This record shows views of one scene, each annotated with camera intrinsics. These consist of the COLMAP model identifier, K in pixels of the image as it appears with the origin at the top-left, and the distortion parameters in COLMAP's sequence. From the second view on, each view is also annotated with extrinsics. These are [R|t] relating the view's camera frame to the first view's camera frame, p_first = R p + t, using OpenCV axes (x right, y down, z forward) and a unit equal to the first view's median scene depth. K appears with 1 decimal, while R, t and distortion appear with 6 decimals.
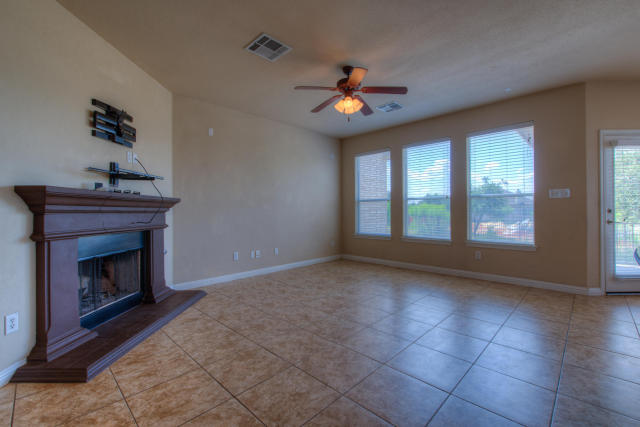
lens RADIAL K [[275.7, 0, 319.9], [0, 275.7, 213.2], [0, 0, 1]] dist [0.002073, -0.000081]
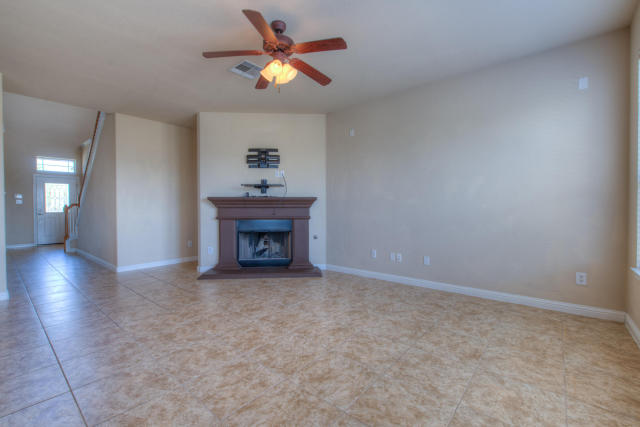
lens RADIAL K [[275.7, 0, 319.6], [0, 275.7, 212.4], [0, 0, 1]] dist [0.002073, -0.000081]
pose [[0.072108, 0.016658, -0.997258, 0.970625], [-0.002766, 0.999860, 0.016501, -0.003803], [0.997393, 0.001568, 0.072144, 1.154871]]
